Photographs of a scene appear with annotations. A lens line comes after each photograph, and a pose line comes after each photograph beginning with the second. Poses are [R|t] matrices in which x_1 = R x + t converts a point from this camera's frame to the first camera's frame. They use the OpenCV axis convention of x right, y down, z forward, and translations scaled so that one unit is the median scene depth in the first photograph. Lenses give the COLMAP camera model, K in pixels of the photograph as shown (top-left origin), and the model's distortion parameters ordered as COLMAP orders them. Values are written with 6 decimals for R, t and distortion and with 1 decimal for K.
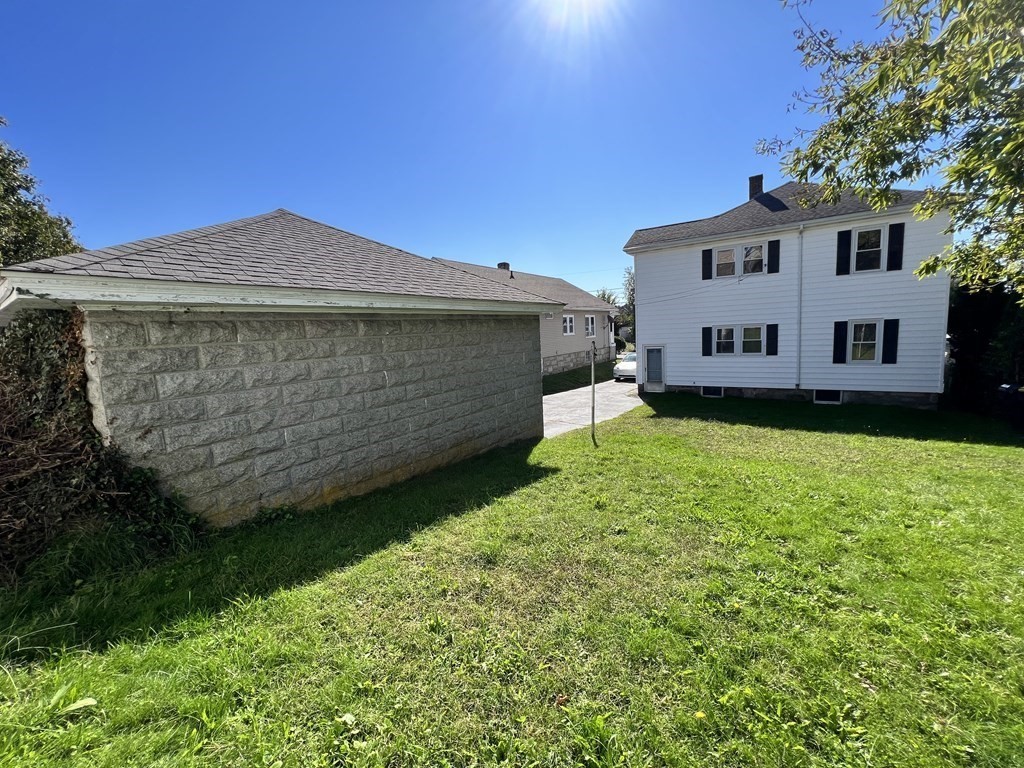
lens RADIAL K [[414.8, 0, 512.0], [0, 414.8, 384.0], [0, 0, 1]] dist [0.001250, 0.000636]
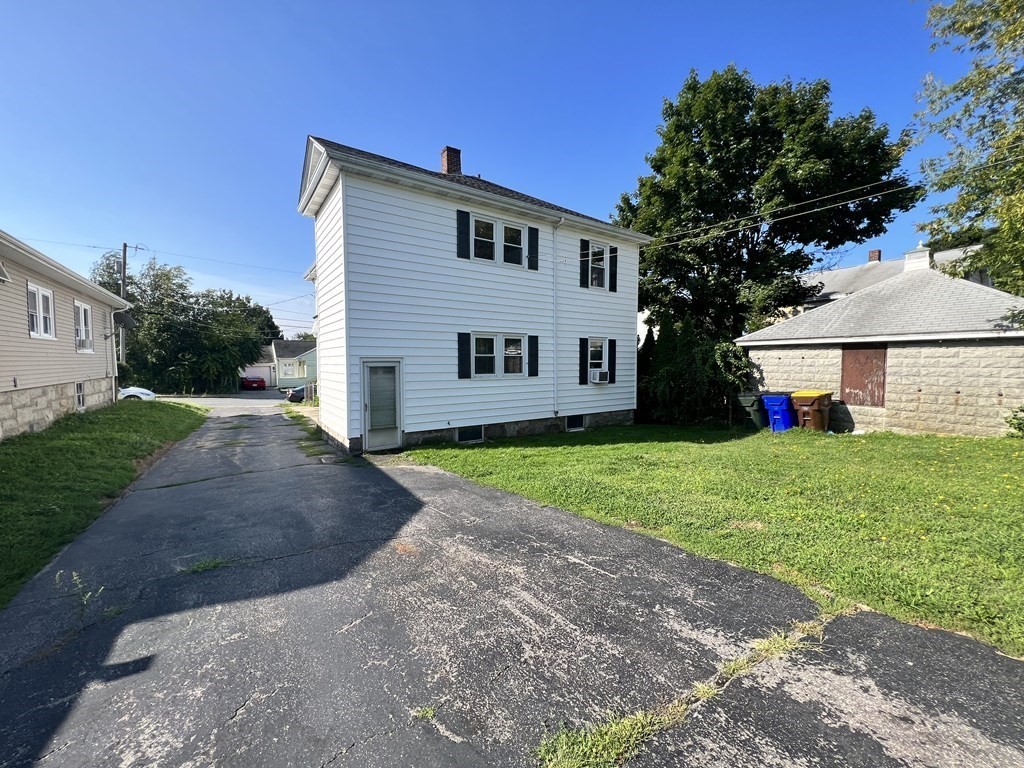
lens RADIAL K [[414.8, 0, 512.0], [0, 414.8, 384.0], [0, 0, 1]] dist [0.001250, 0.000636]
pose [[0.373404, -0.004768, 0.927657, -0.095917], [0.098462, 0.994542, -0.034521, -0.032611], [-0.922429, 0.104229, 0.371835, 0.753882]]
